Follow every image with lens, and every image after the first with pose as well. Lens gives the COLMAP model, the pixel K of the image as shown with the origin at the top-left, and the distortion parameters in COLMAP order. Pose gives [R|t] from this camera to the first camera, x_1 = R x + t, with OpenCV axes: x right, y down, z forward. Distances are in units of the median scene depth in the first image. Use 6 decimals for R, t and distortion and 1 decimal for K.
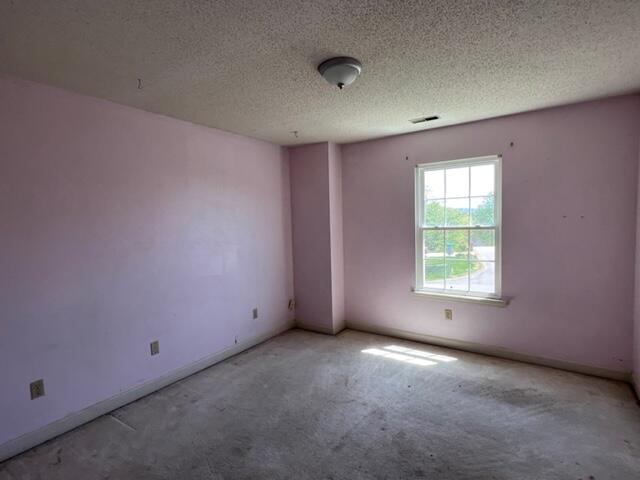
lens RADIAL K [[324.4, 0, 319.2], [0, 324.4, 241.5], [0, 0, 1]] dist [0.003817, -0.000499]
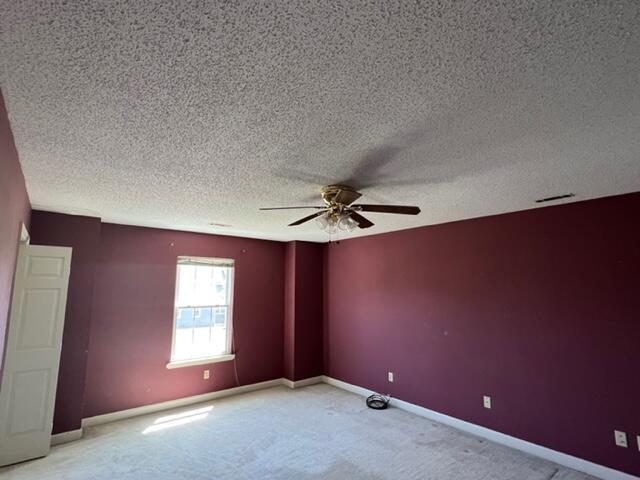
lens RADIAL K [[324.4, 0, 319.8], [0, 324.4, 240.0], [0, 0, 1]] dist [0.003817, -0.000499]
pose [[0.259969, 0.175810, 0.949477, -0.787450], [0.058577, 0.978603, -0.197241, -0.016218], [-0.963839, 0.106894, 0.244109, 0.164825]]
